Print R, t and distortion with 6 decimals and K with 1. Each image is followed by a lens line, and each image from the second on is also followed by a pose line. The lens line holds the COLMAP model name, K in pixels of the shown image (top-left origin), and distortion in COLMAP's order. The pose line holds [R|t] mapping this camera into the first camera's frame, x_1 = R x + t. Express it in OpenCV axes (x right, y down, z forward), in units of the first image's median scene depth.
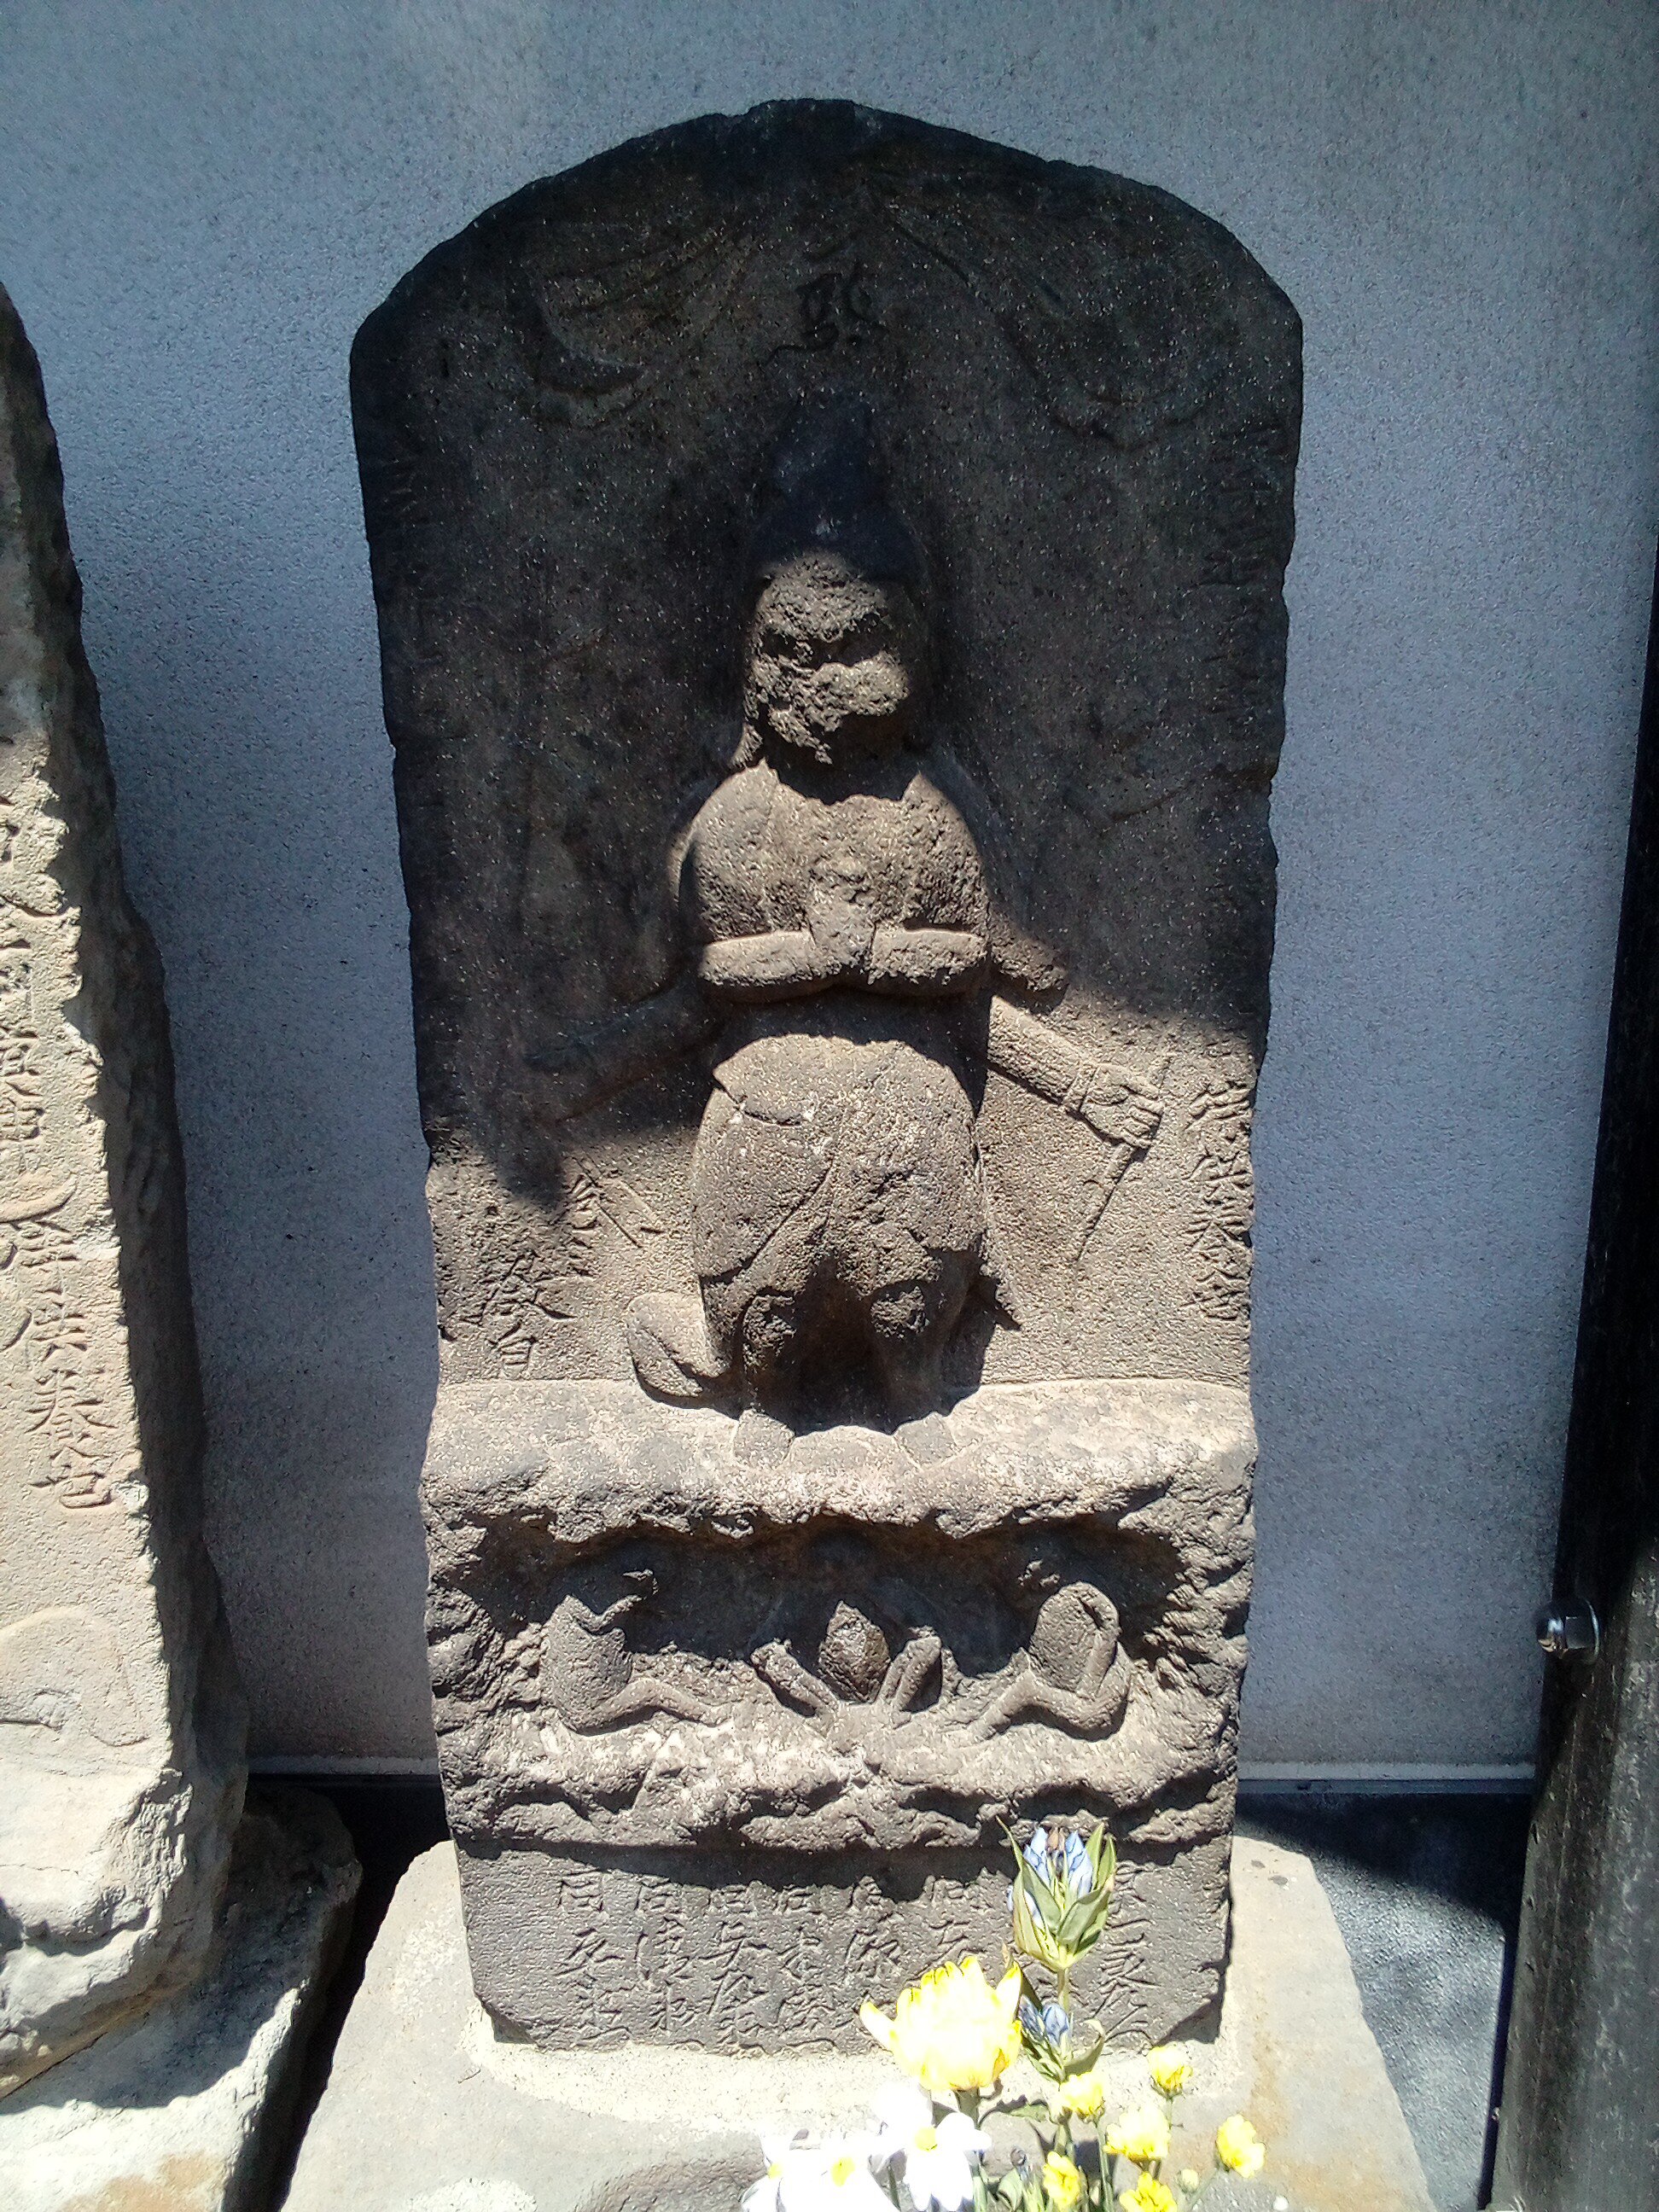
lens RADIAL K [[1799.3, 0, 844.7], [0, 1799.3, 1117.3], [0, 0, 1]] dist [0.059292, -0.072423]
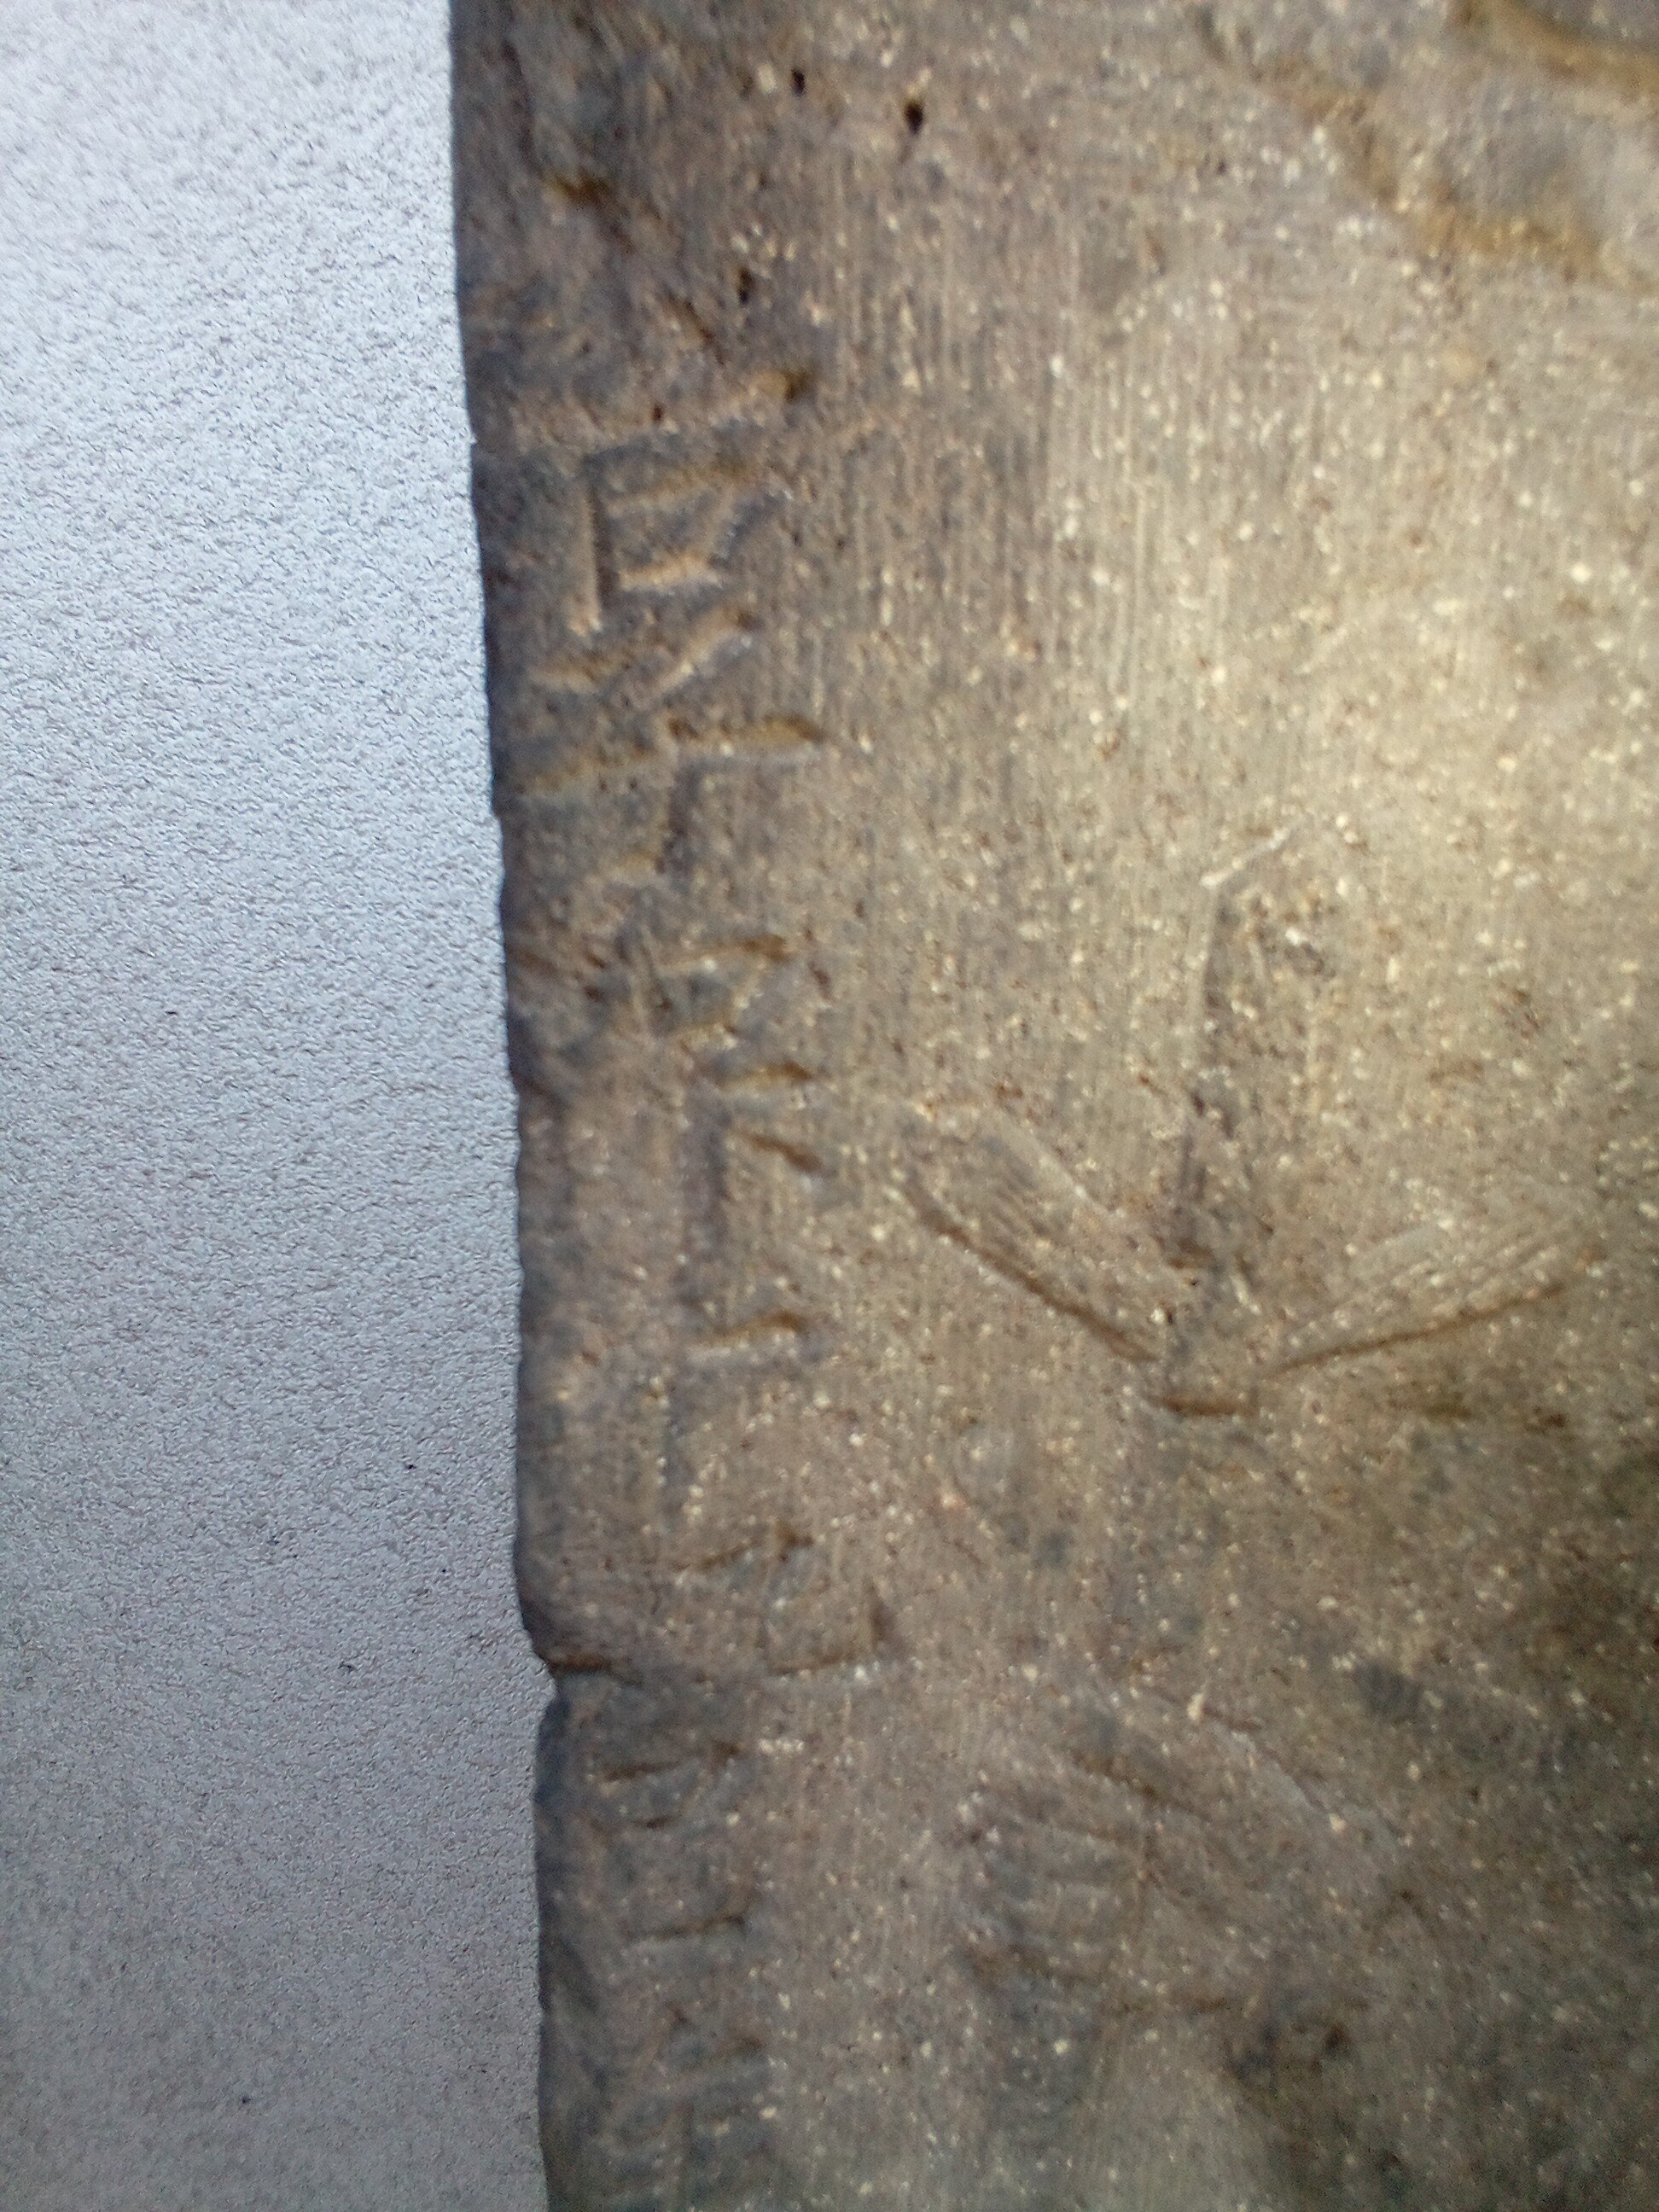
lens RADIAL K [[1799.3, 0, 849.7], [0, 1799.3, 1126.1], [0, 0, 1]] dist [0.059292, -0.072423]
pose [[0.998746, 0.043803, -0.024253, -0.196954], [-0.044869, 0.997965, -0.045302, -0.250682], [0.022219, 0.046333, 0.998679, 0.726791]]
